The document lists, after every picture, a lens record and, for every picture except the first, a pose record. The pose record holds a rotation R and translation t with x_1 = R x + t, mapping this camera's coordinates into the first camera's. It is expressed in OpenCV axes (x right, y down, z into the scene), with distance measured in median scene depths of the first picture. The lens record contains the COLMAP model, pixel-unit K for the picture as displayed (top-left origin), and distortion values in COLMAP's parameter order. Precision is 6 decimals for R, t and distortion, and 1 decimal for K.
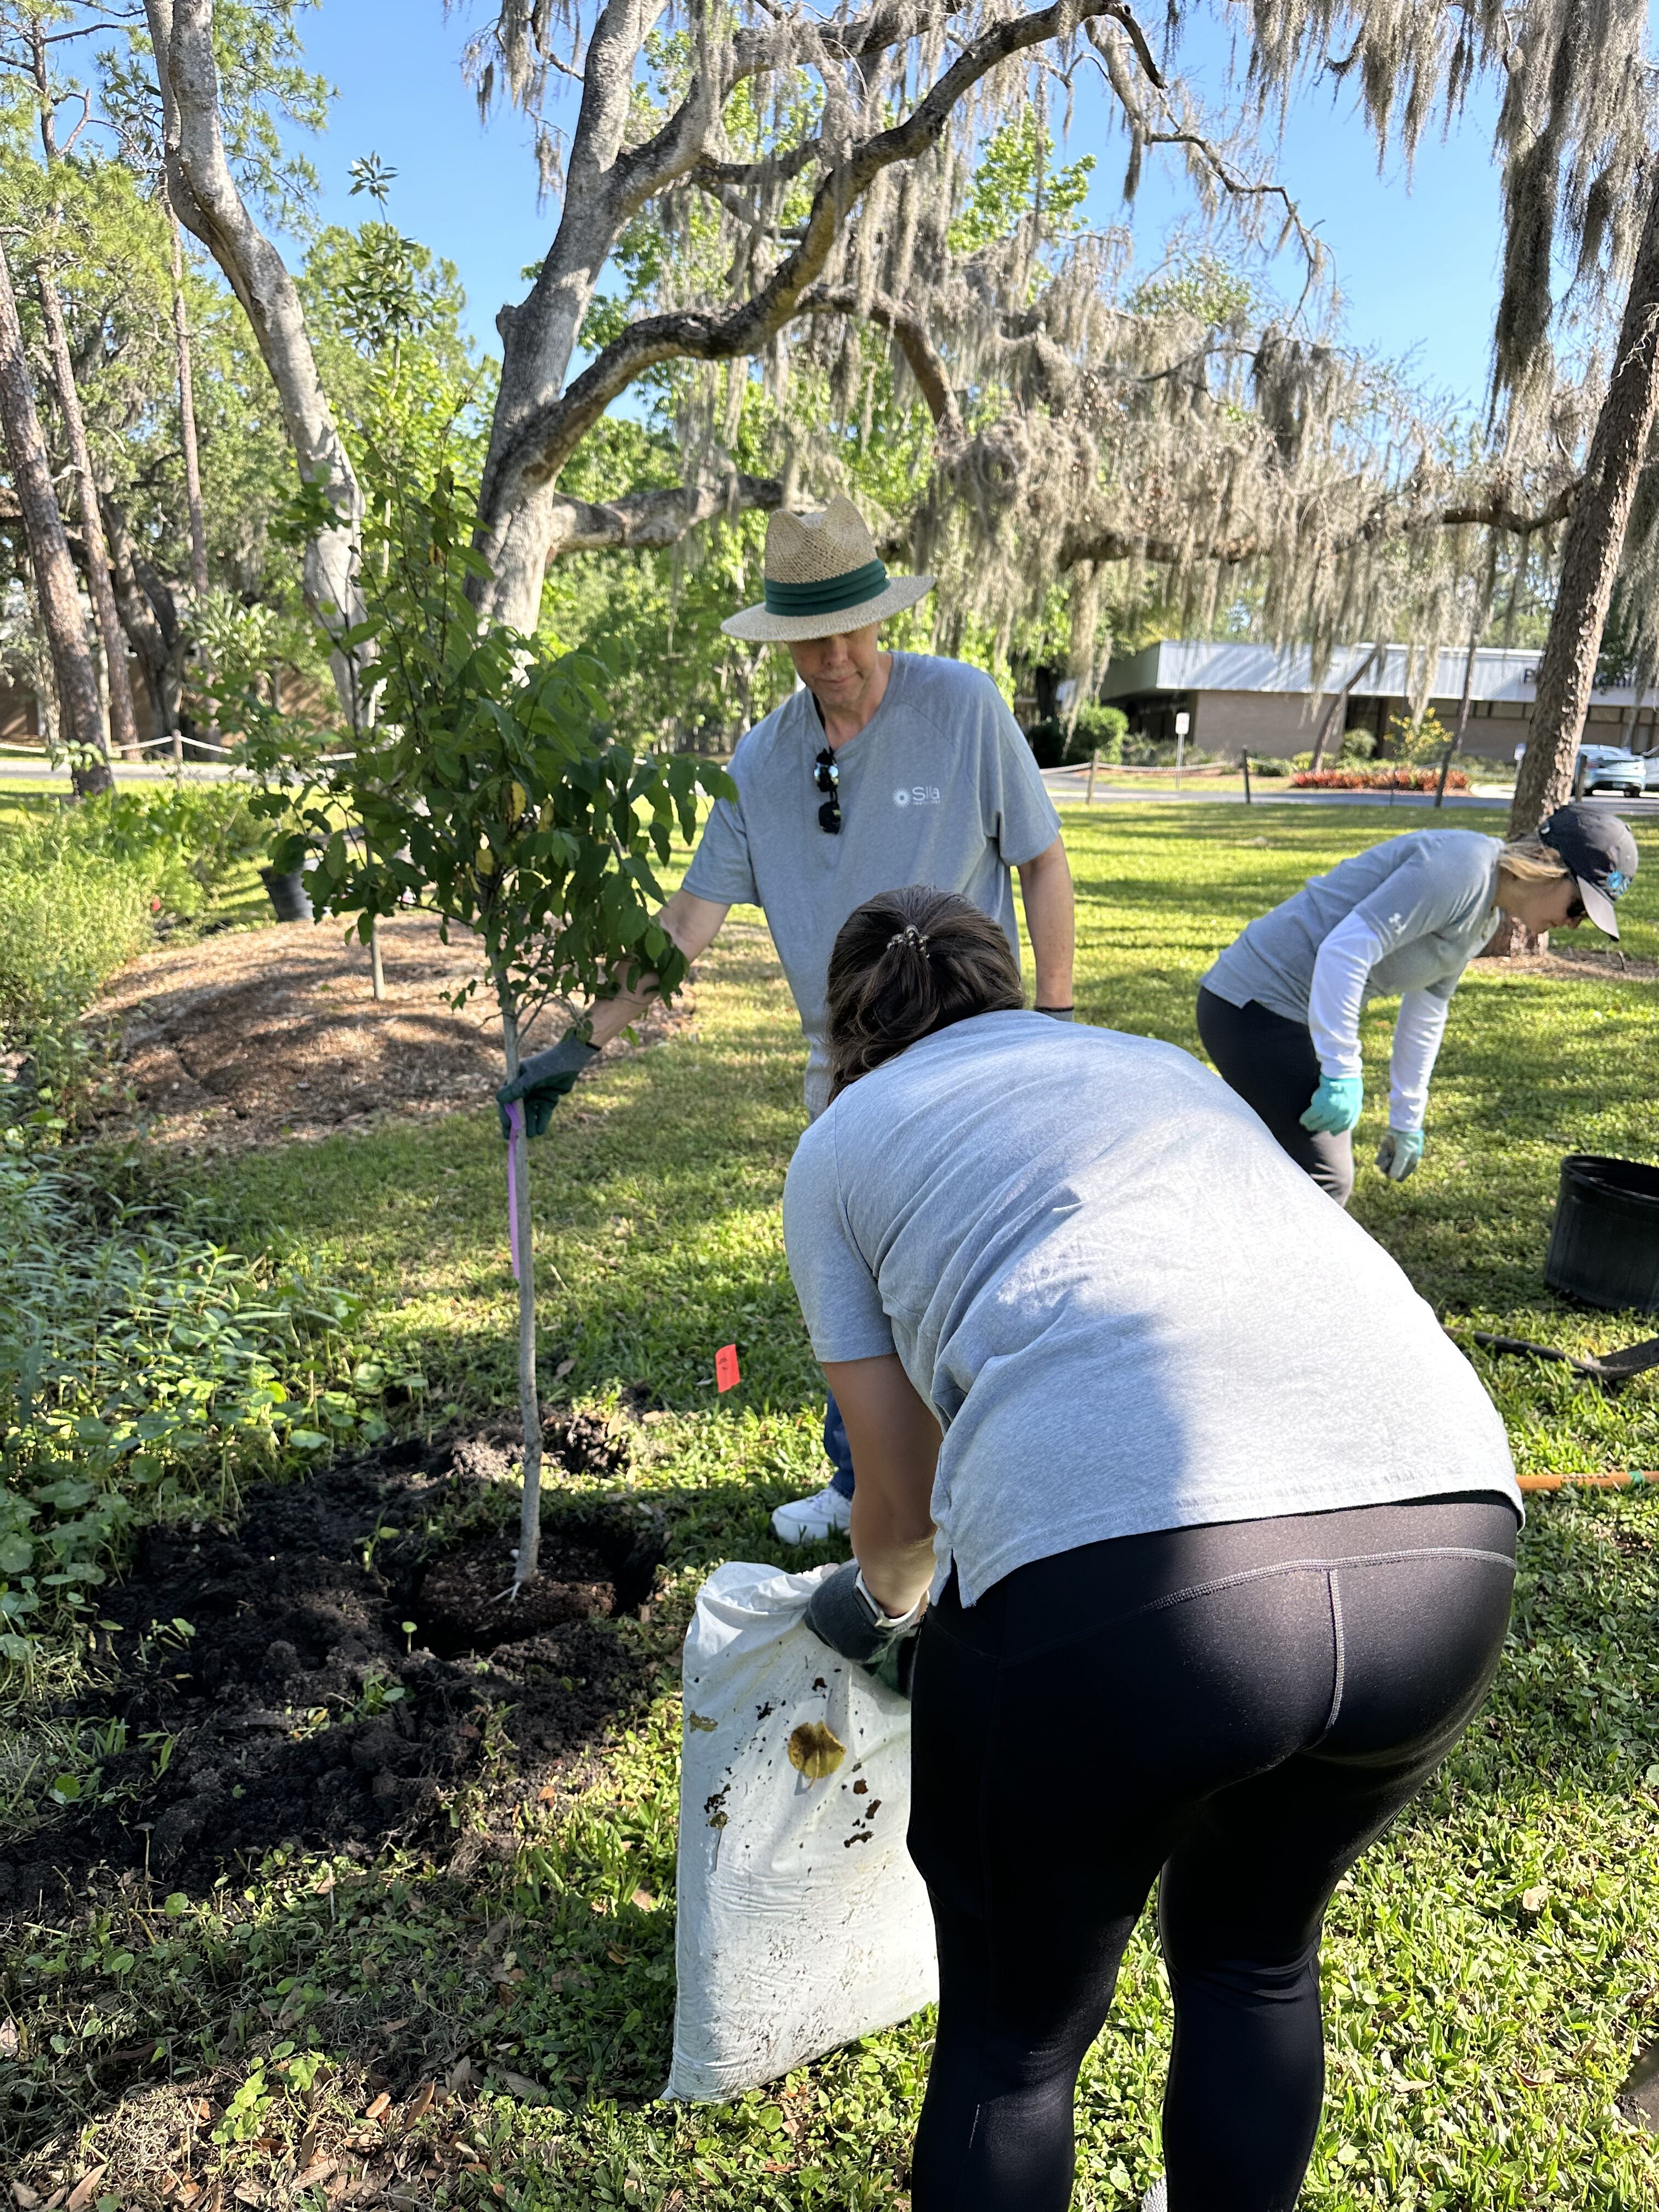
lens RADIAL K [[1541.4, 0, 829.5], [0, 1541.4, 1064.9], [0, 0, 1]] dist [0.043572, -0.038361]
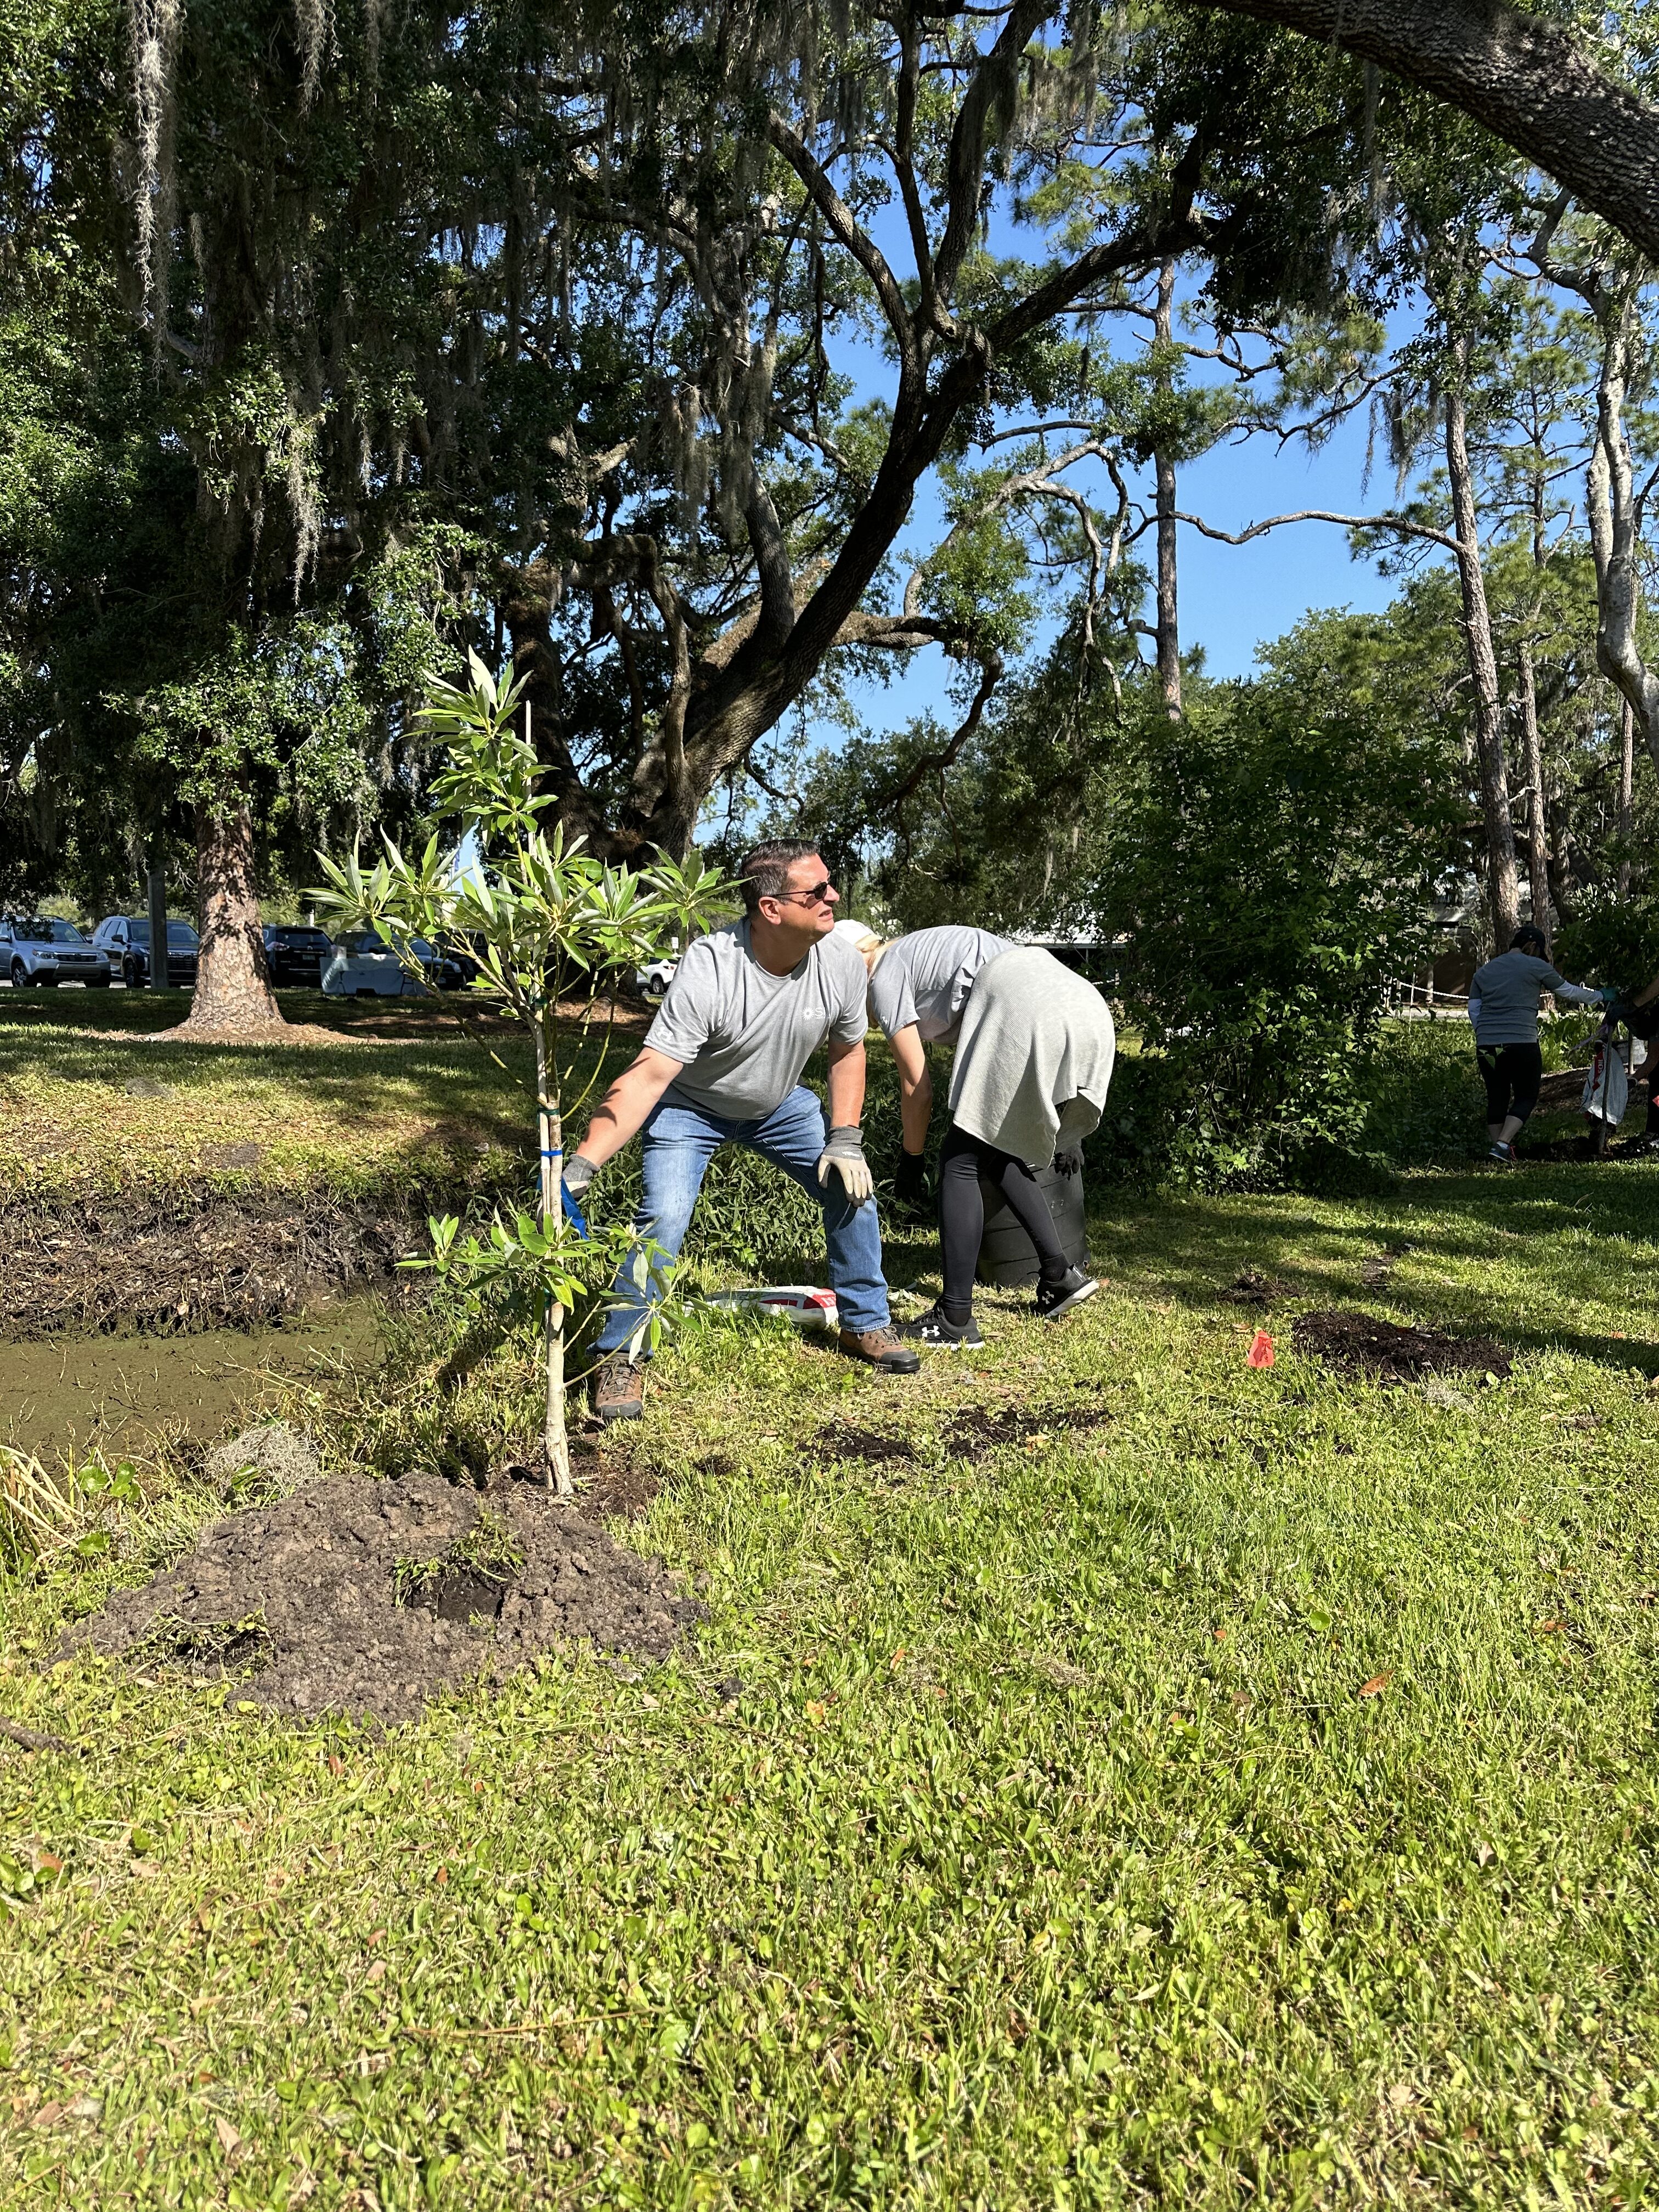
lens RADIAL K [[1541.4, 0, 831.7], [0, 1541.4, 1119.1], [0, 0, 1]] dist [0.043572, -0.038361]
pose [[0.660852, 0.042155, -0.749331, 0.093773], [-0.146798, 0.986397, -0.073973, 0.056801], [0.736019, 0.158886, 0.658051, -0.194593]]
